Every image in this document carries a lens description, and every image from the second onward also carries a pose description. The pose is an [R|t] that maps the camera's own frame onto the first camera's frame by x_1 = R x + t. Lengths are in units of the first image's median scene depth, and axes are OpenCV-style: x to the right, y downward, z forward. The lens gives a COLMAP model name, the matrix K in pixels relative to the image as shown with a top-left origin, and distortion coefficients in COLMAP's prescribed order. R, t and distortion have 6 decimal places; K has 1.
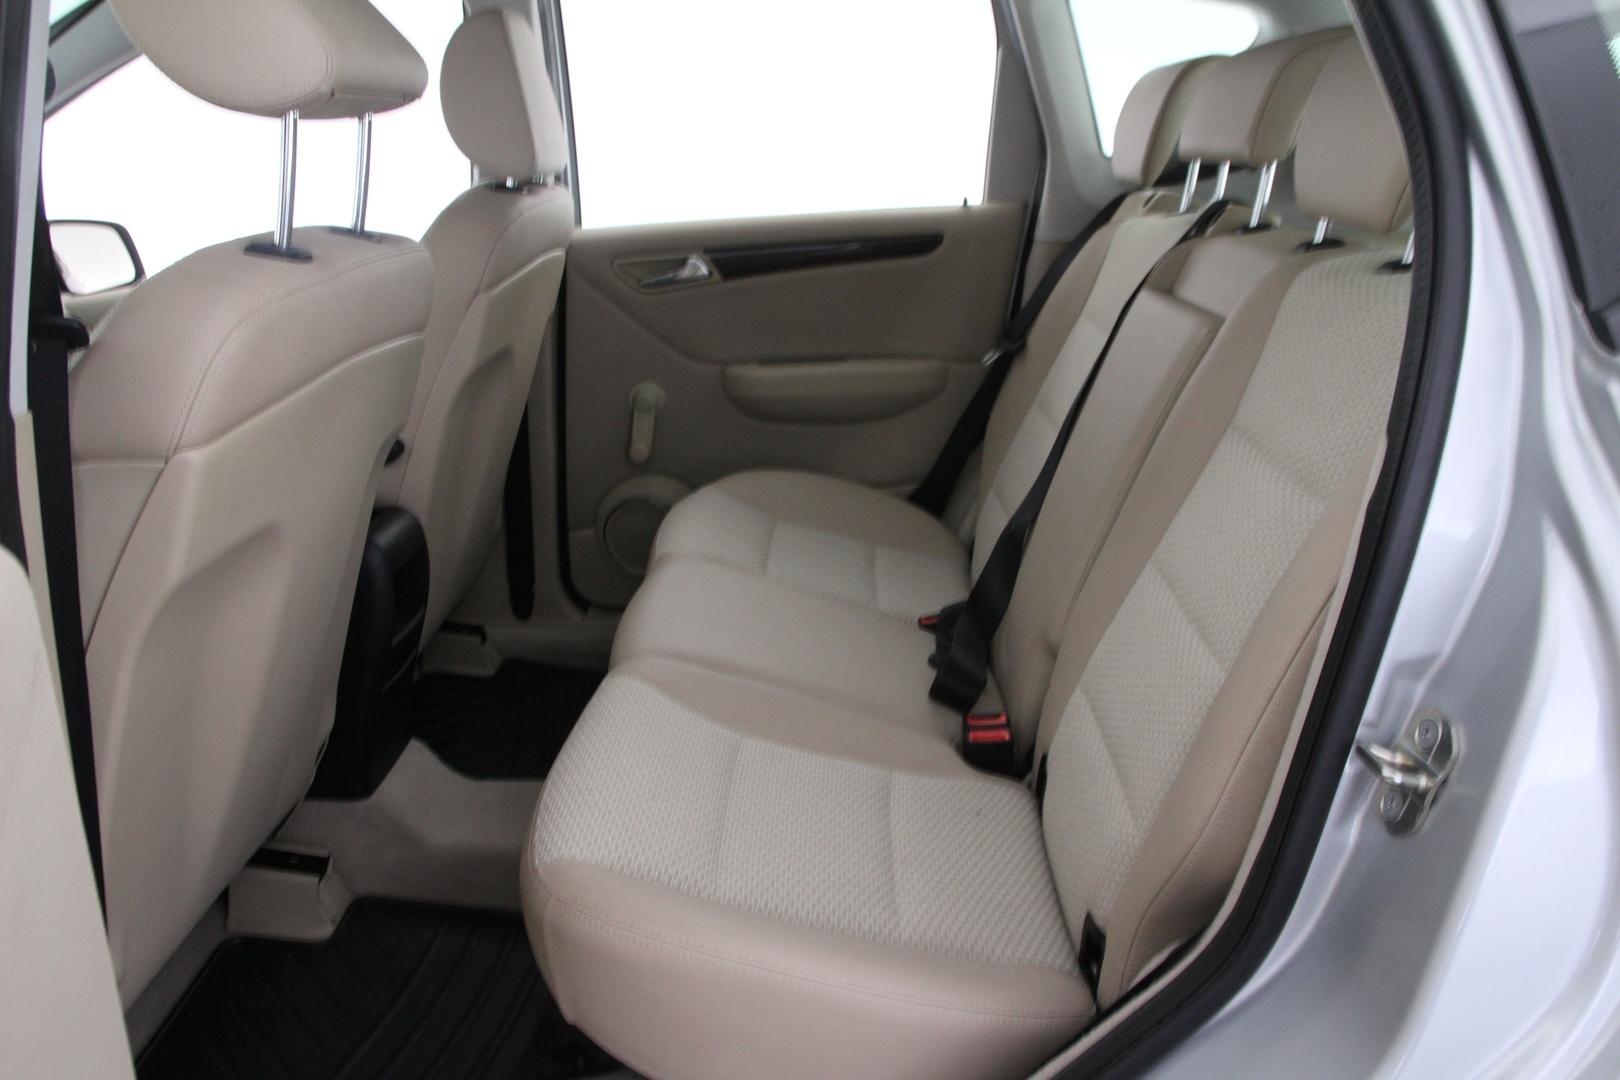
lens RADIAL K [[1597.8, 0, 810.0], [0, 1597.8, 540.0], [0, 0, 1]] dist [0.003240, 0.009796]
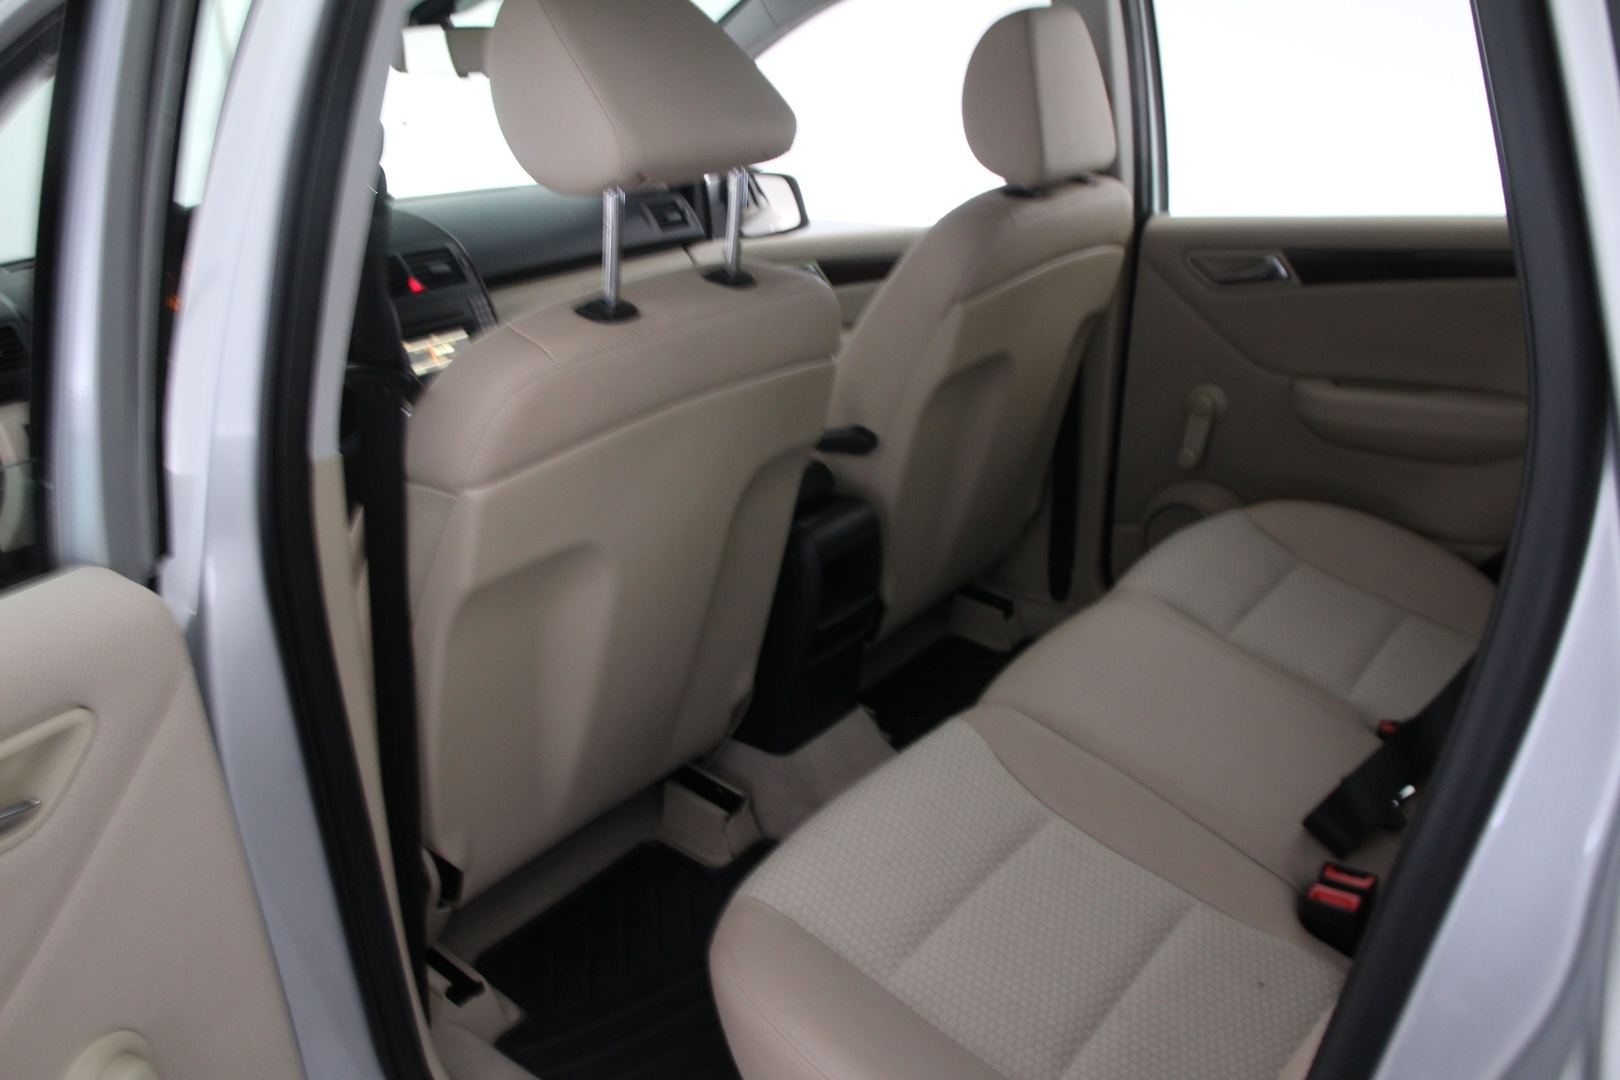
lens RADIAL K [[1597.8, 0, 810.0], [0, 1597.8, 540.0], [0, 0, 1]] dist [0.003240, 0.009796]
pose [[0.761531, 0.211531, -0.612638, 0.316665], [-0.124105, 0.975342, 0.182499, -0.155556], [0.636136, -0.062947, 0.769005, 0.139319]]
